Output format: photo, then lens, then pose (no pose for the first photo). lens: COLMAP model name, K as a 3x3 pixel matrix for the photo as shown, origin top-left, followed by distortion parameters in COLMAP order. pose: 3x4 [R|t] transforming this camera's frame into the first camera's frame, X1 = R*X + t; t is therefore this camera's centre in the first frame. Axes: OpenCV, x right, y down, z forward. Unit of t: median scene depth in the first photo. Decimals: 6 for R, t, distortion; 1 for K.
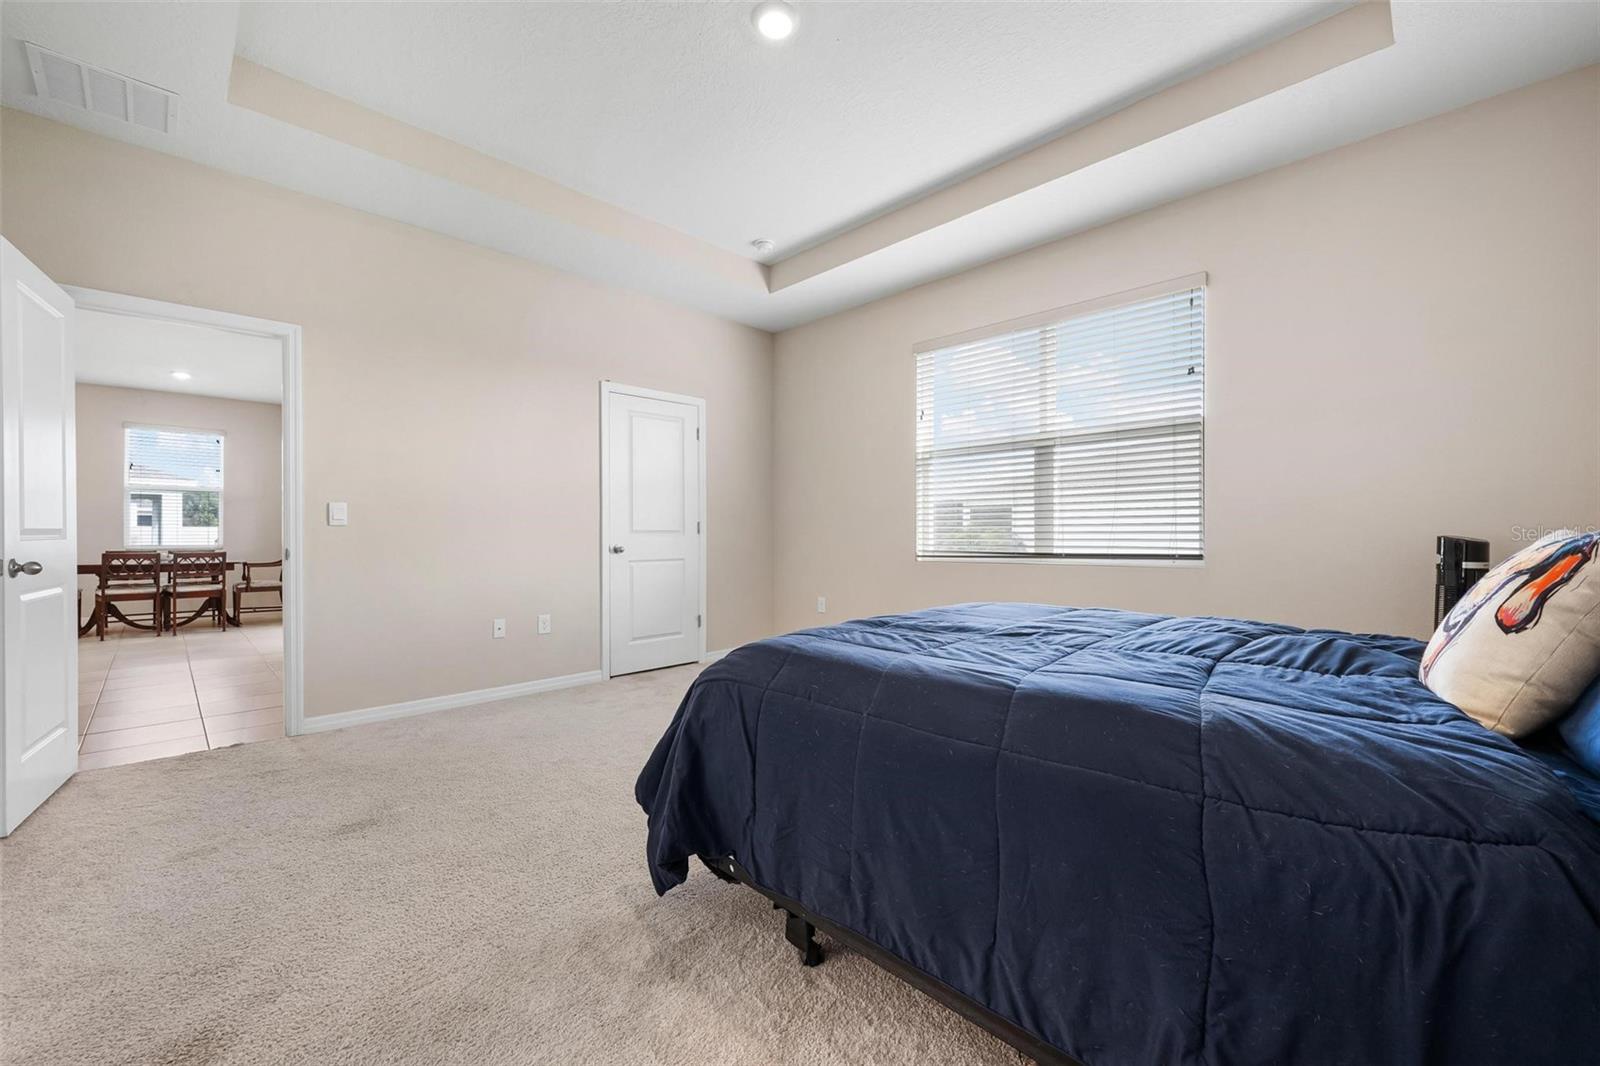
lens RADIAL K [[659.2, 0, 812.0], [0, 659.2, 530.6], [0, 0, 1]] dist [0.001574, -0.000342]
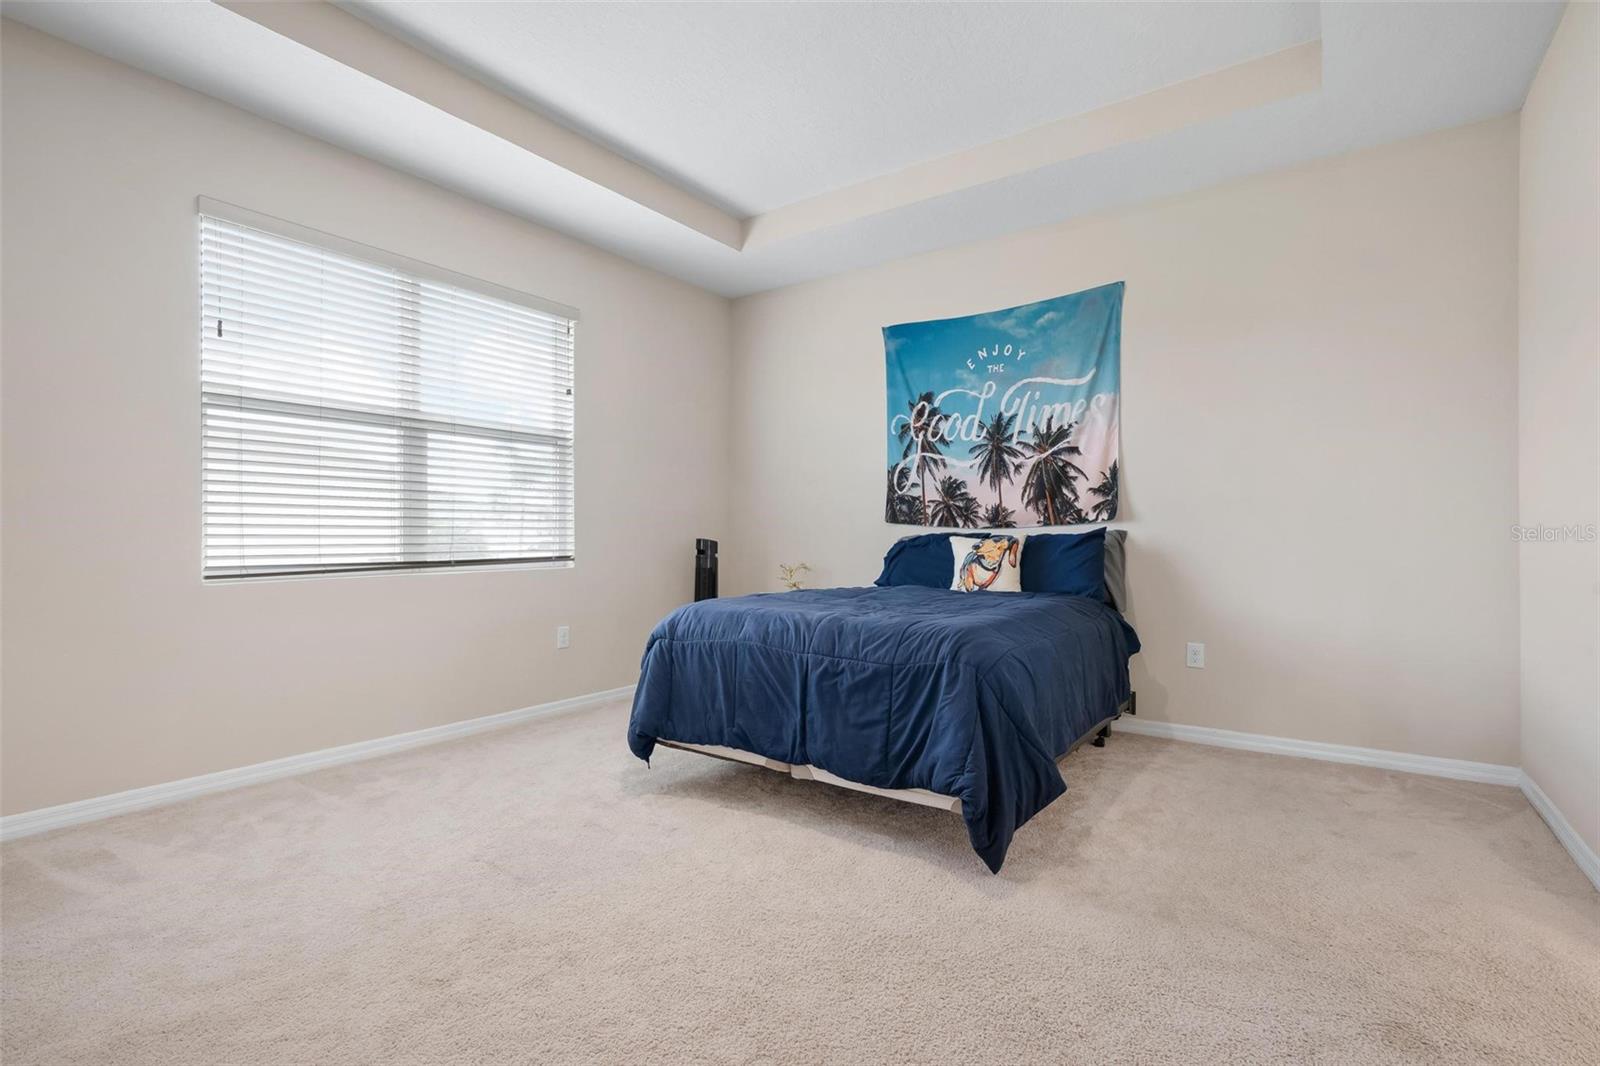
lens RADIAL K [[759.5, 0, 801.1], [0, 759.5, 533.9], [0, 0, 1]] dist [0.001803, 0.000383]
pose [[-0.184790, 0.006994, 0.982753, -0.648377], [-0.003114, 0.999965, -0.007702, 0.006280], [-0.982773, -0.004484, -0.184762, 0.717983]]
